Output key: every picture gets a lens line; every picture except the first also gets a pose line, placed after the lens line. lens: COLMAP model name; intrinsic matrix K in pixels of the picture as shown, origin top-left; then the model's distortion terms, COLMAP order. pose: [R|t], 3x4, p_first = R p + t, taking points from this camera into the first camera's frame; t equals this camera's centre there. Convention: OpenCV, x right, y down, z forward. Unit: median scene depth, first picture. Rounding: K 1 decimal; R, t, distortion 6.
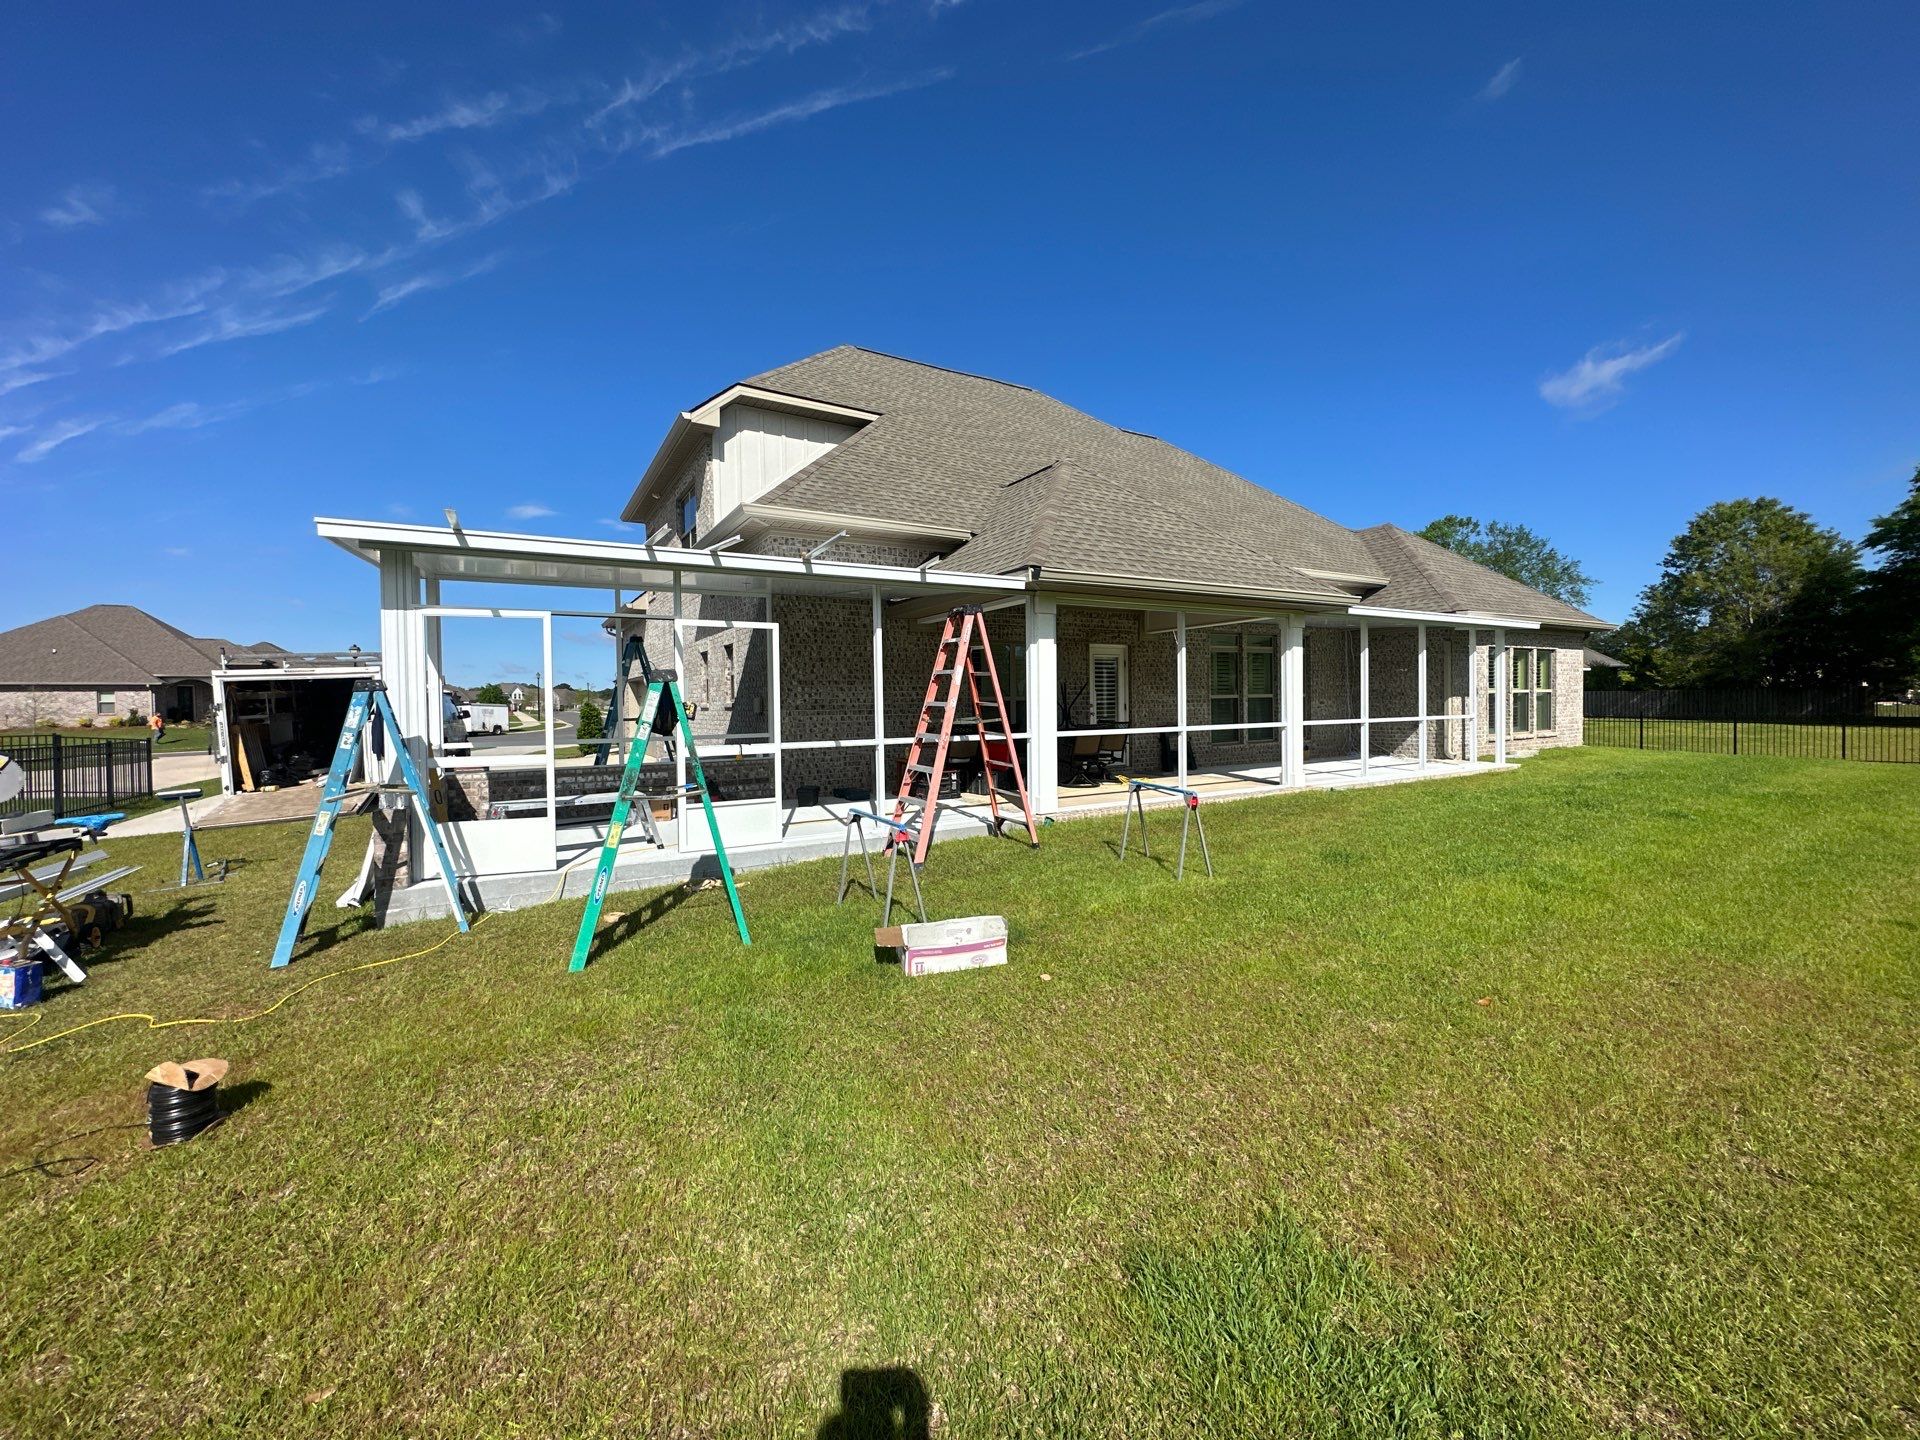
lens RADIAL K [[766.9, 0, 970.1], [0, 766.9, 718.9], [0, 0, 1]] dist [-0.002167, -0.000202]
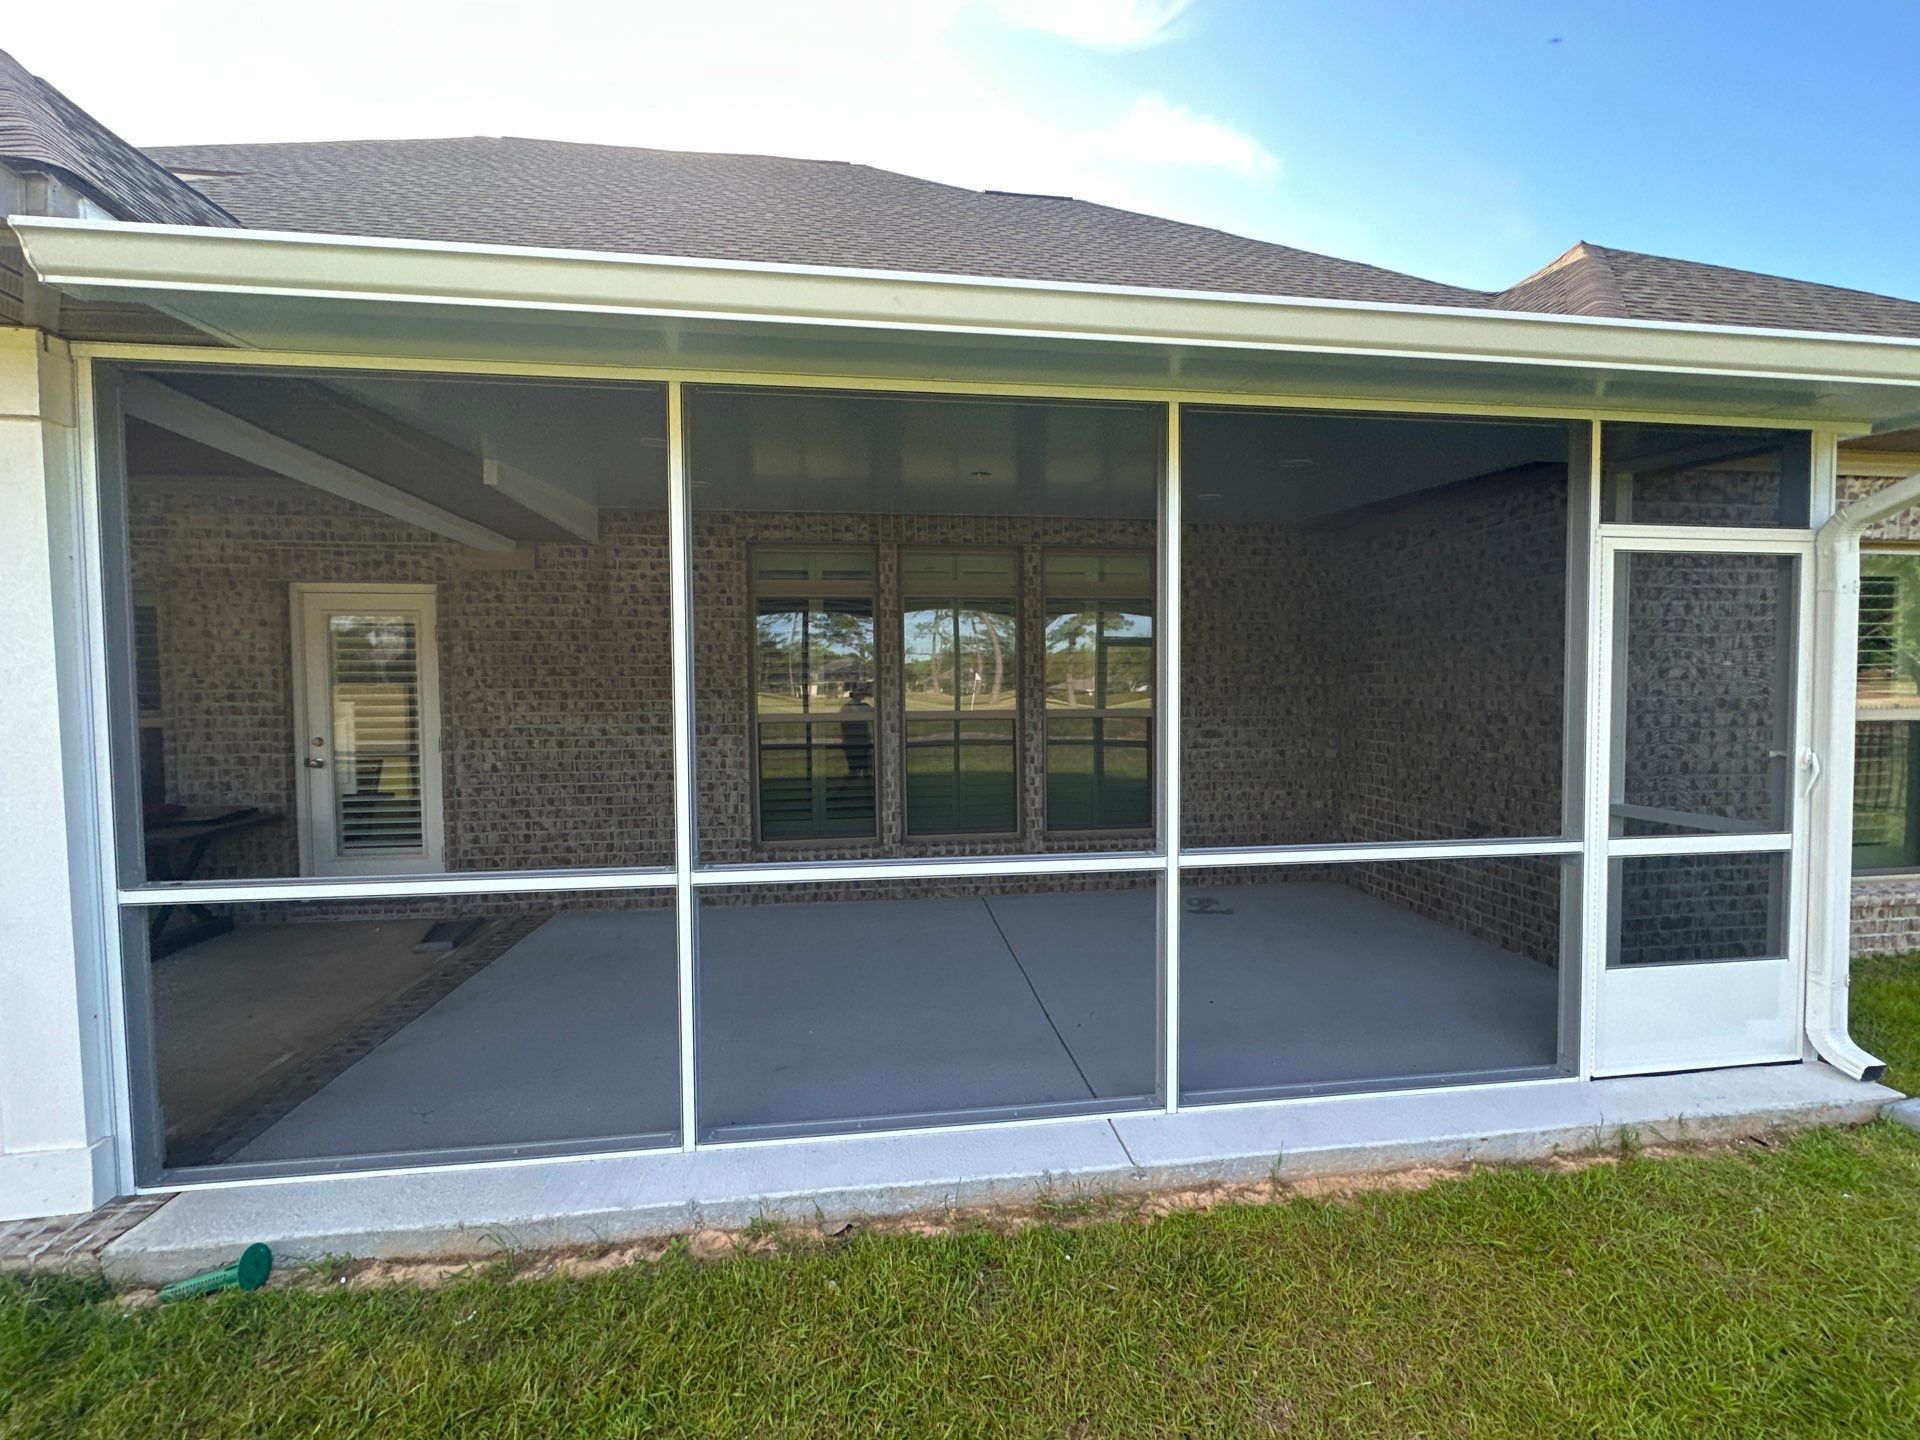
lens RADIAL K [[766.9, 0, 961.0], [0, 766.9, 721.9], [0, 0, 1]] dist [-0.002167, -0.000202]
pose [[0.912888, 0.024643, -0.407465, 0.850340], [-0.015182, 0.999535, 0.026437, -0.058721], [0.407927, -0.017948, 0.912838, 1.074135]]
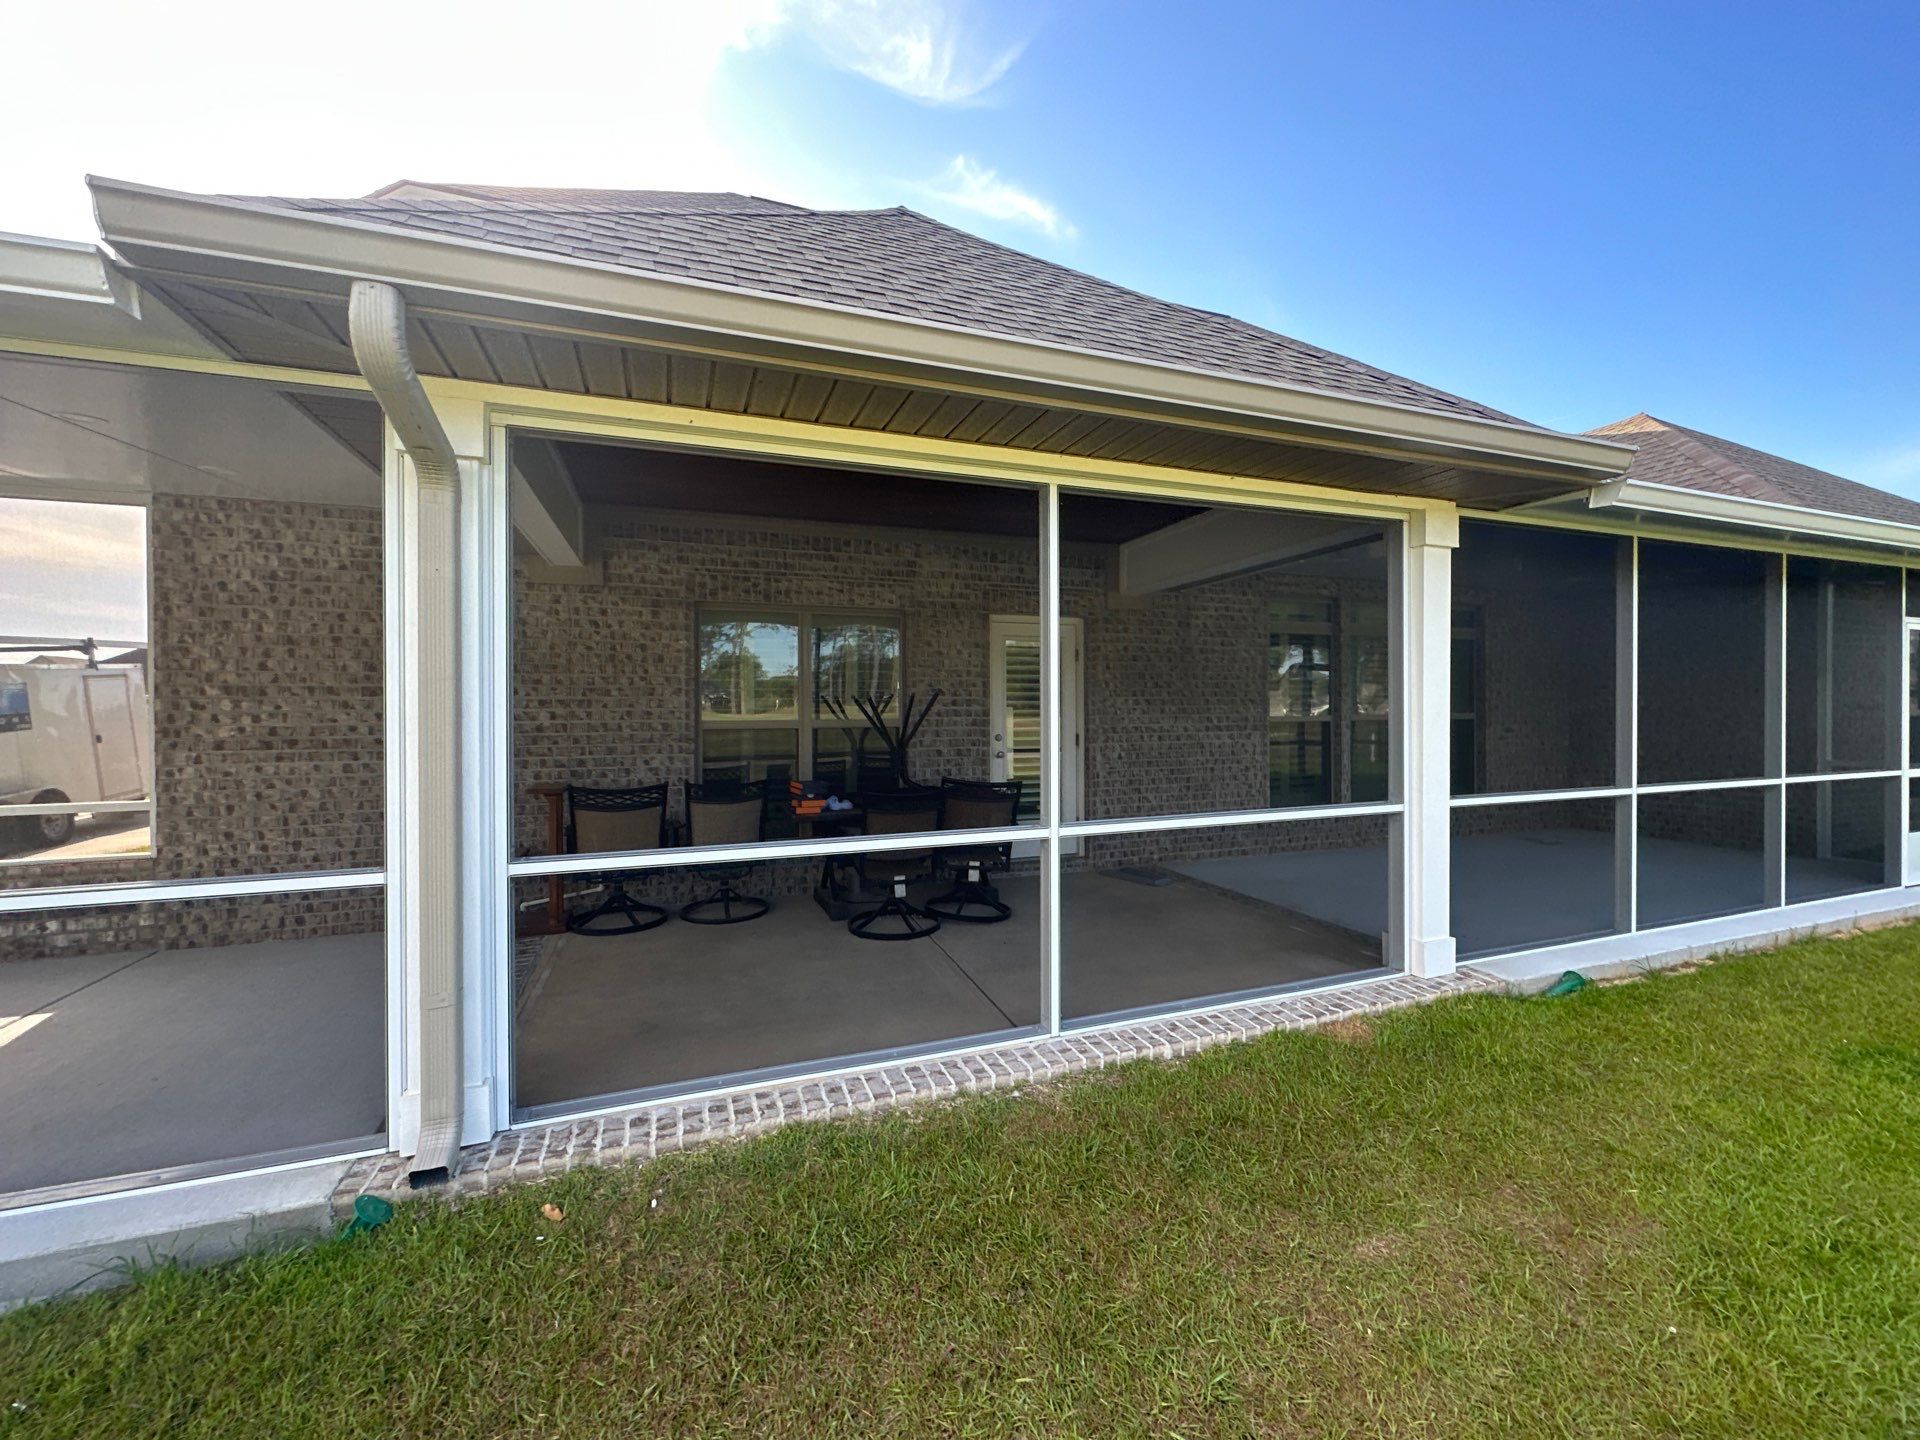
lens RADIAL K [[766.9, 0, 964.4], [0, 766.9, 718.7], [0, 0, 1]] dist [-0.002167, -0.000202]
pose [[0.981912, 0.010868, -0.189028, 0.319344], [-0.012185, 0.999909, -0.005807, -0.036394], [0.188947, 0.008006, 0.981955, 0.693060]]
